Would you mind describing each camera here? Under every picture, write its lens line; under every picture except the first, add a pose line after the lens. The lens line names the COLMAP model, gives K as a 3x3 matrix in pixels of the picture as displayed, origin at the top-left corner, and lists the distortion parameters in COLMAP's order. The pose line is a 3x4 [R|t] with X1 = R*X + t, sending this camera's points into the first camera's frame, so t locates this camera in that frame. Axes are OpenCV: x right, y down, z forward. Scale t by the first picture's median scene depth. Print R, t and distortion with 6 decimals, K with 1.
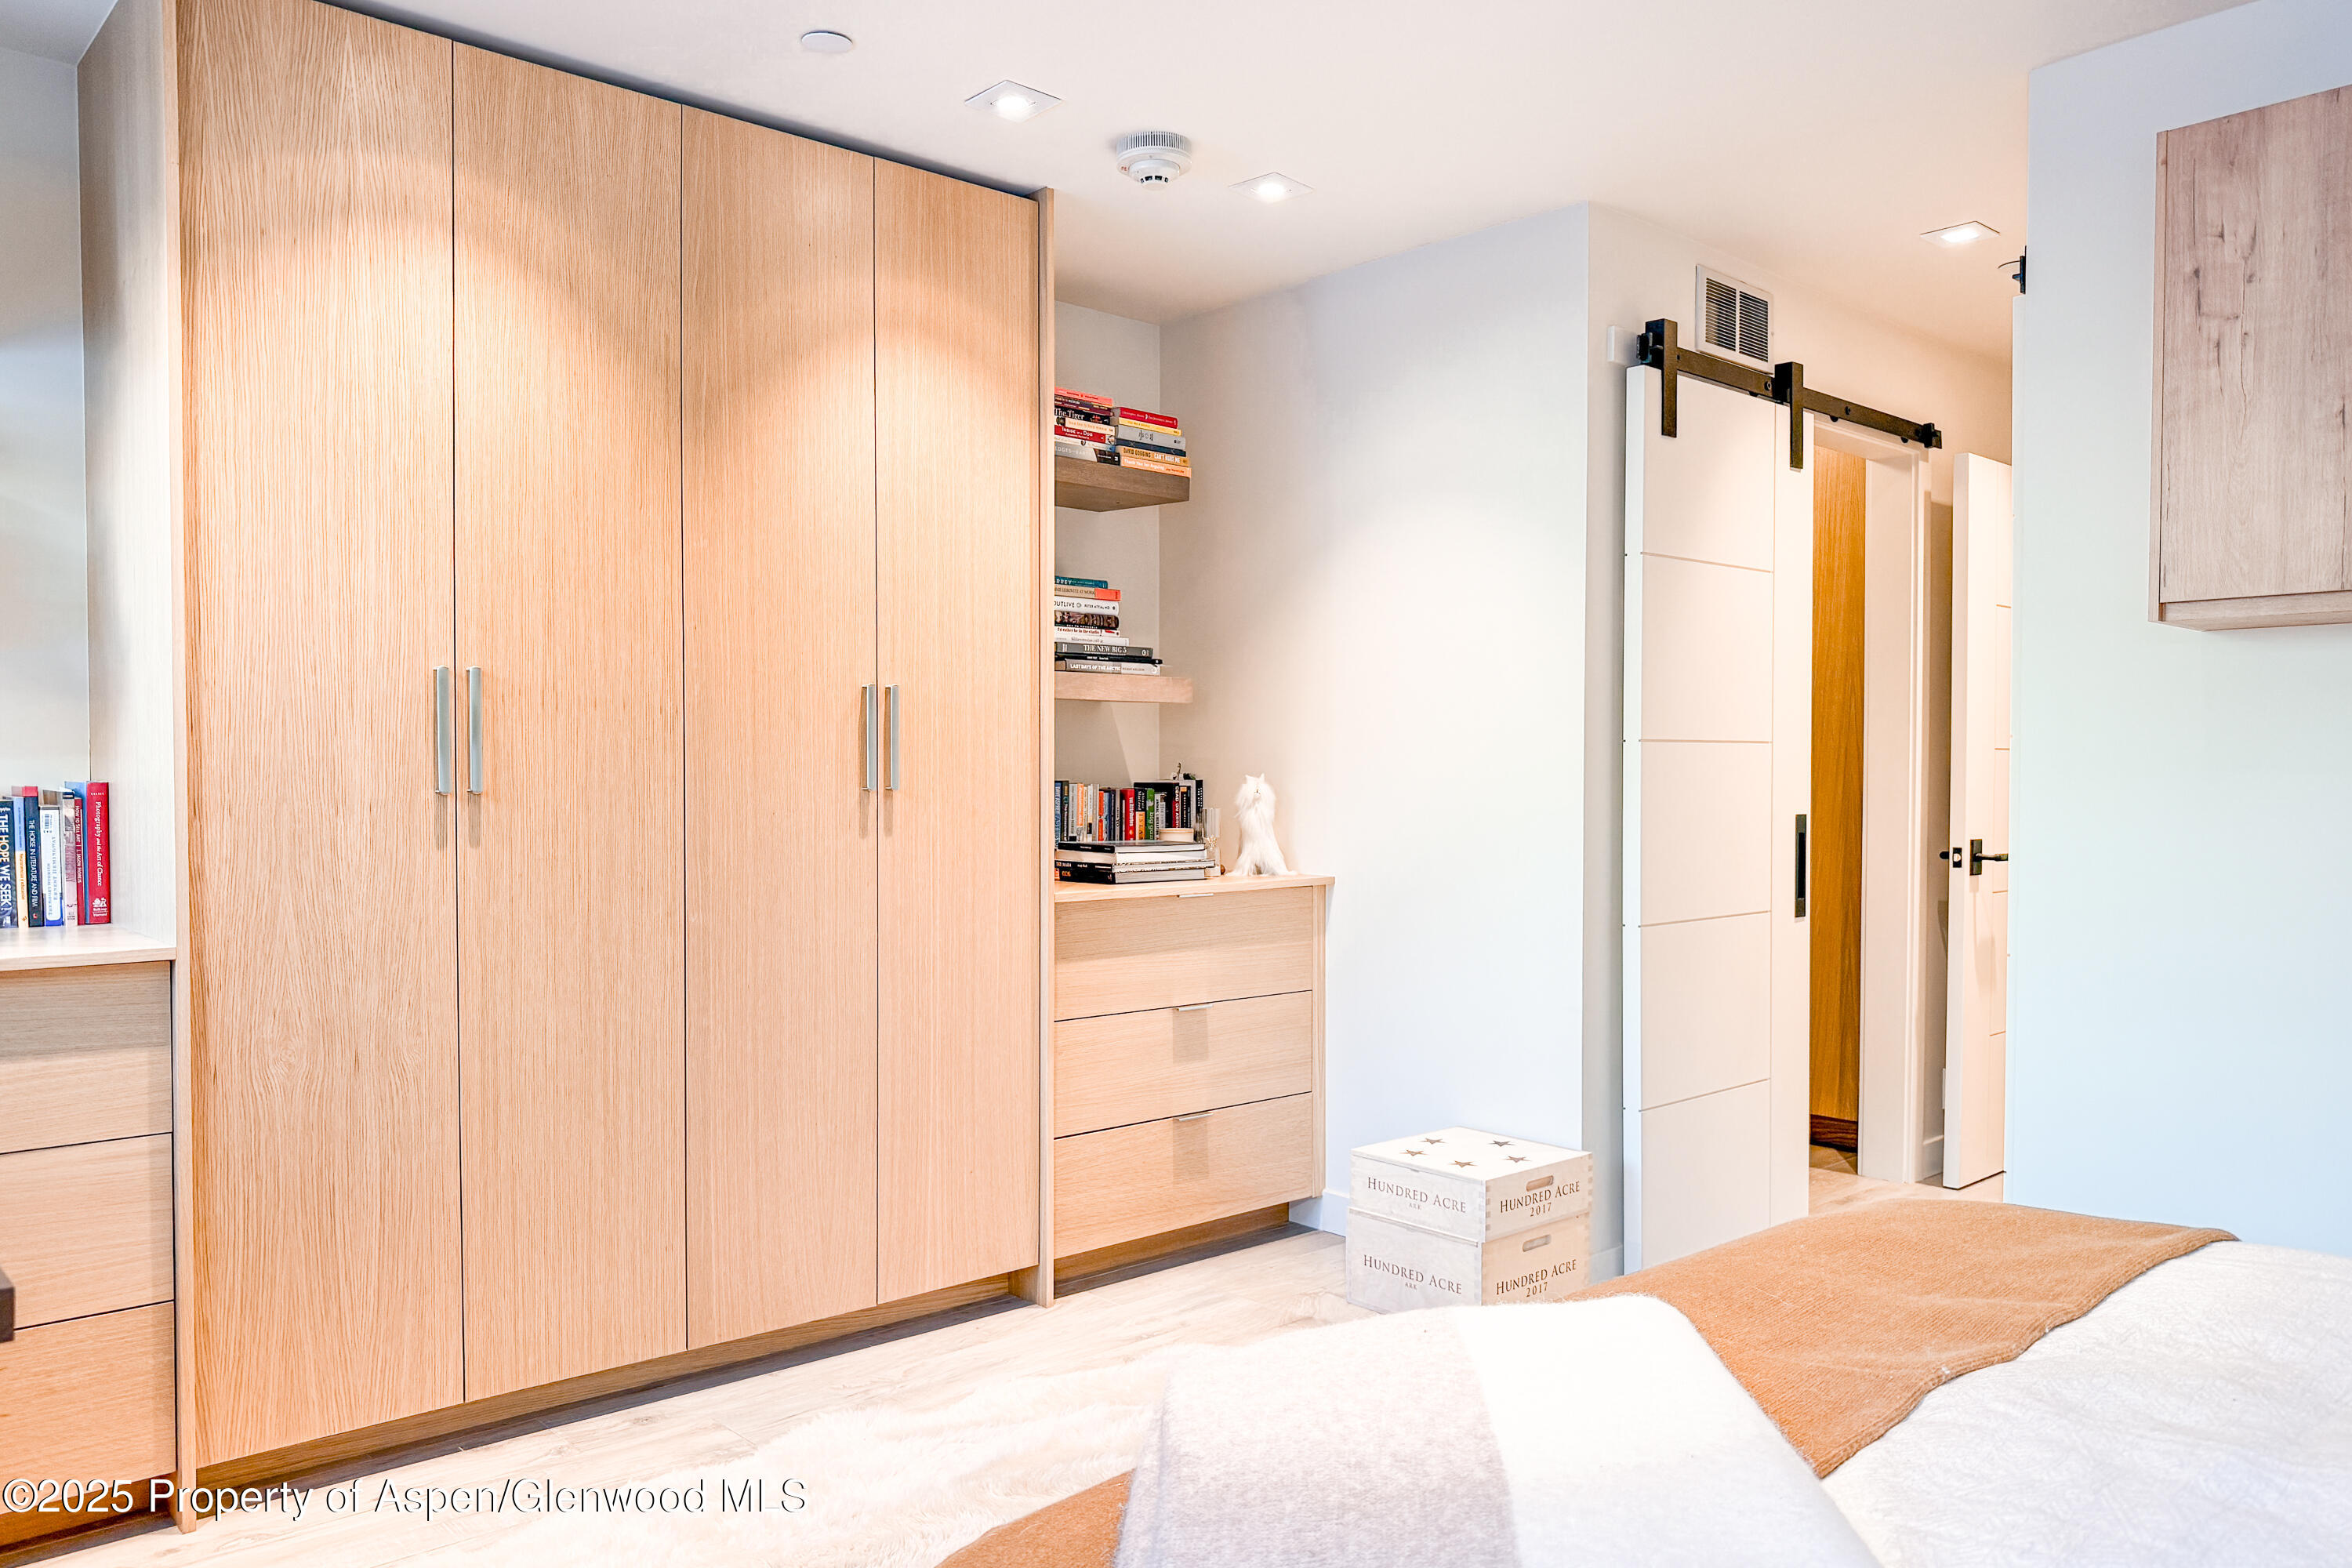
lens RADIAL K [[1692.5, 0, 1176.7], [0, 1692.5, 805.8], [0, 0, 1]] dist [0.007222, -0.018105]
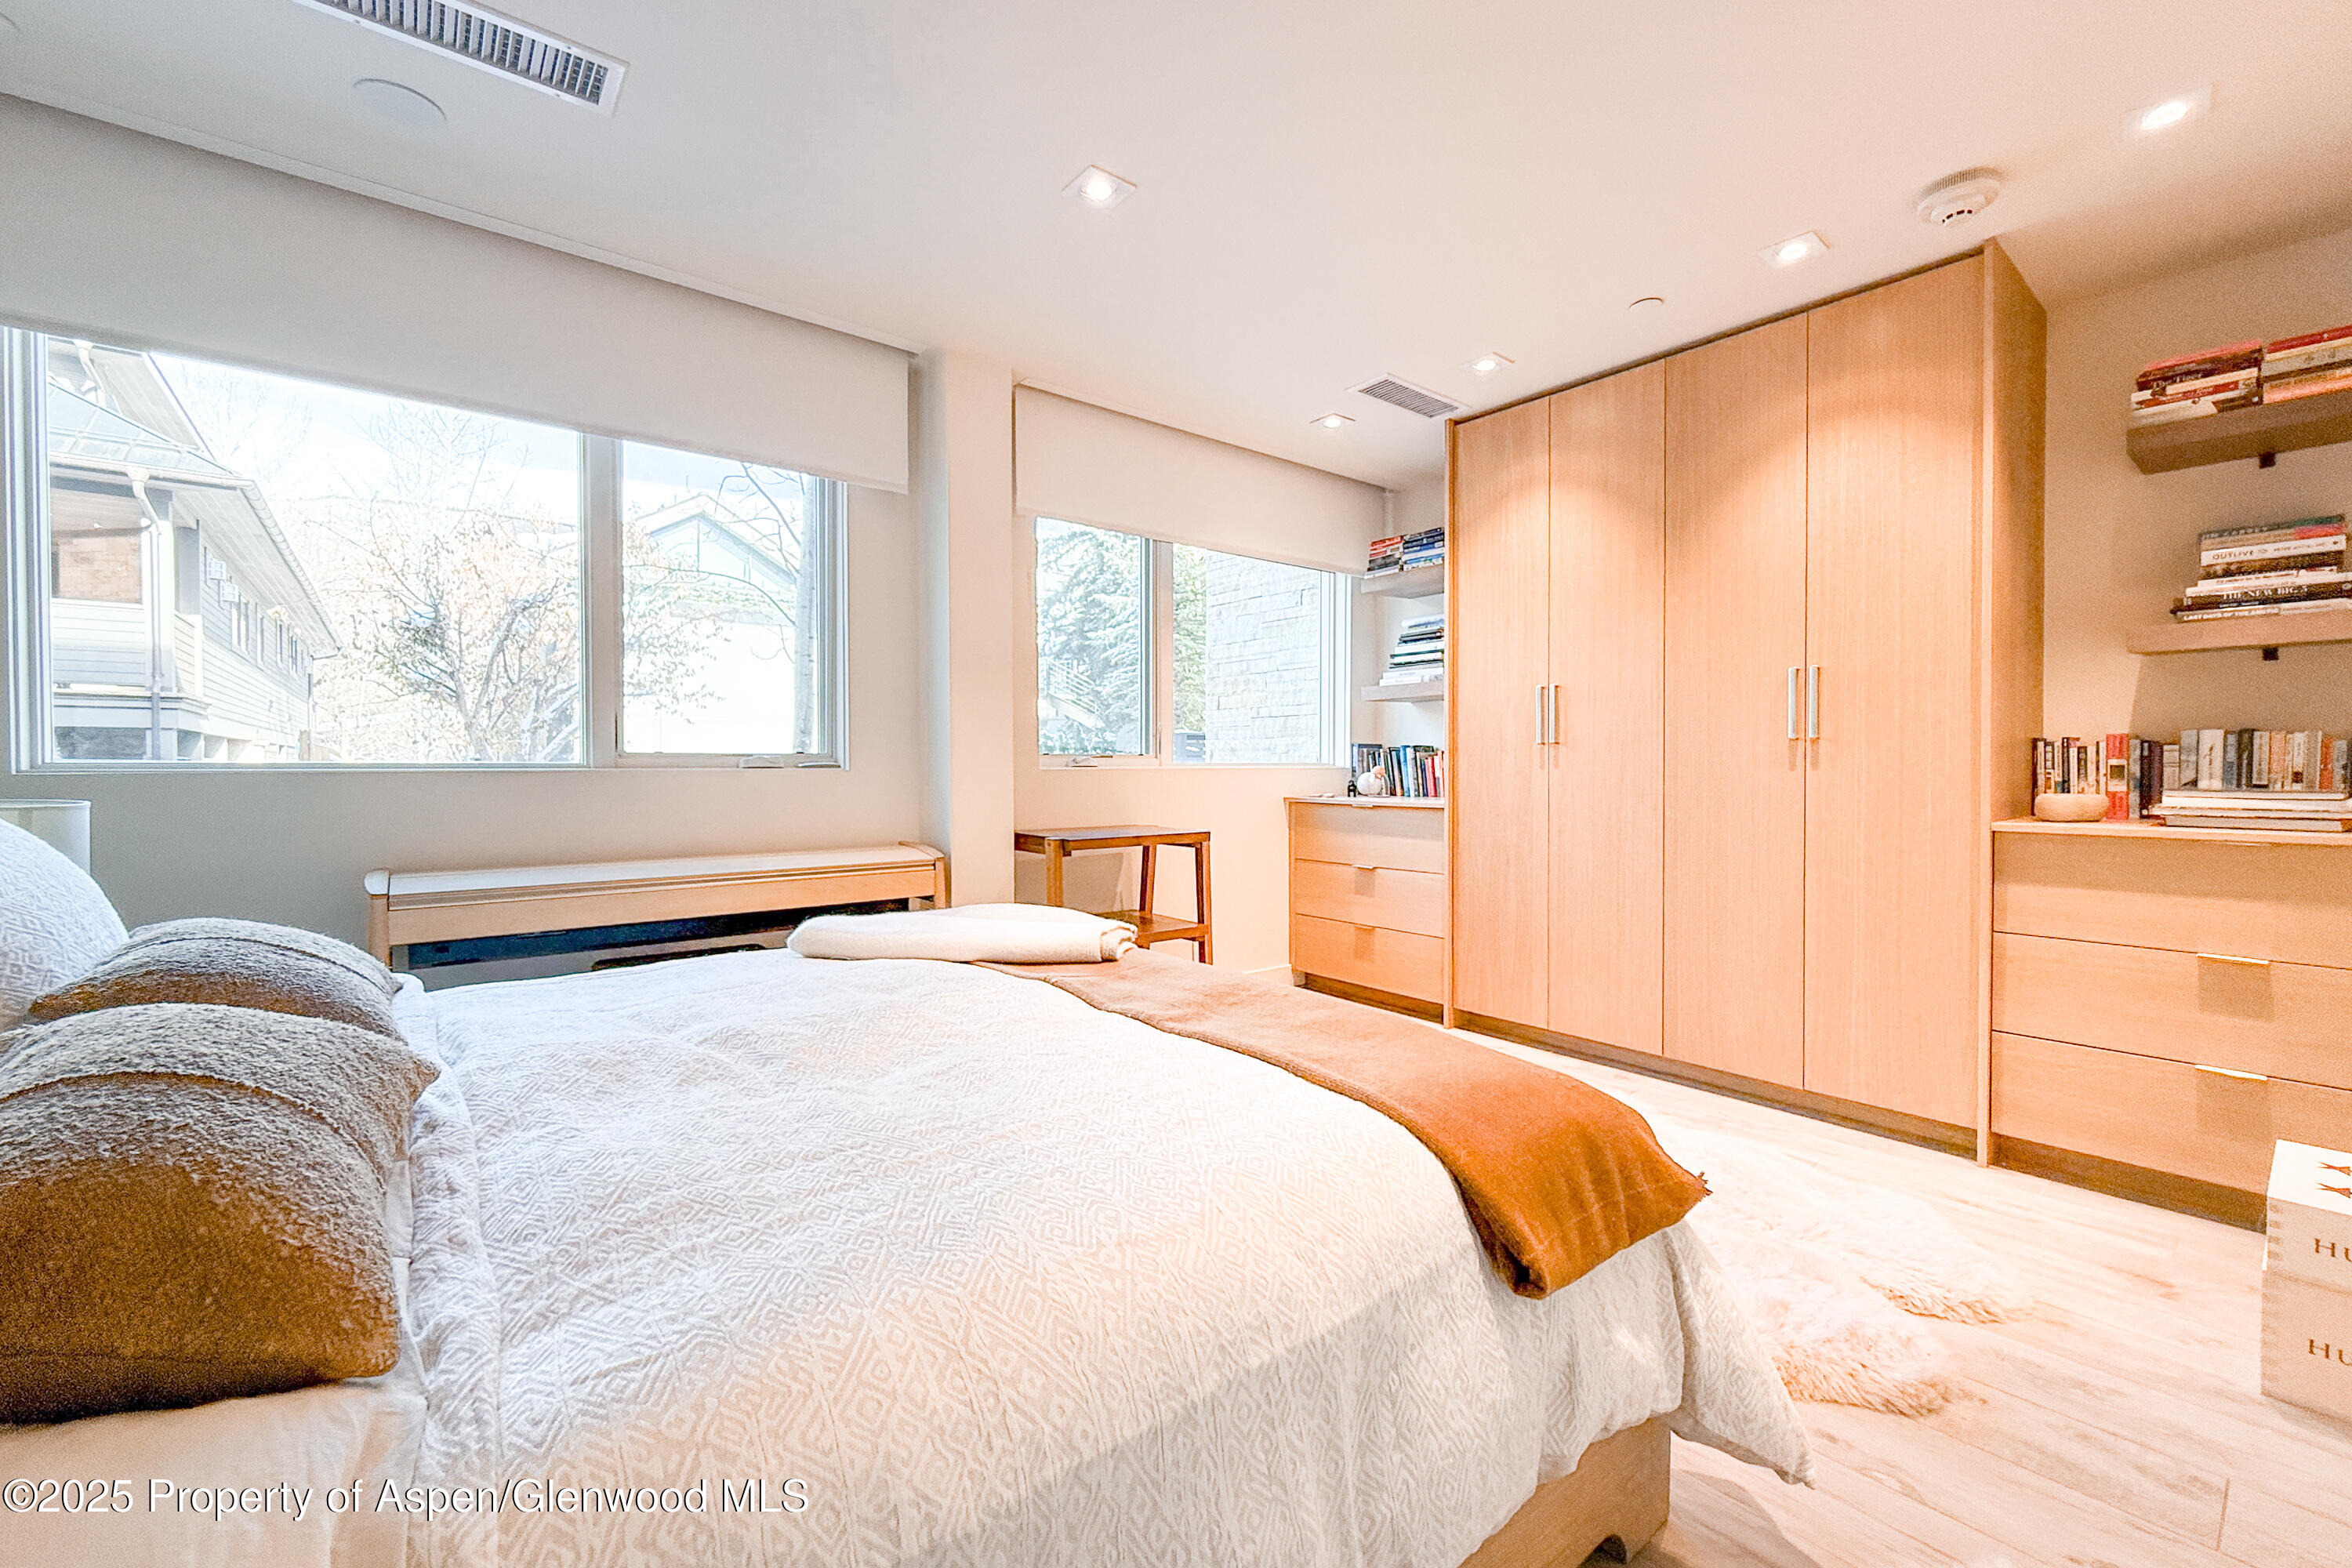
lens RADIAL K [[951.1, 0, 1177.2], [0, 951.1, 770.7], [0, 0, 1]] dist [-0.001561, -0.000767]
pose [[-0.062134, 0.000934, -0.998067, 0.666331], [-0.022657, 0.999741, 0.002346, 0.028923], [0.997811, 0.022758, -0.062097, 0.496508]]
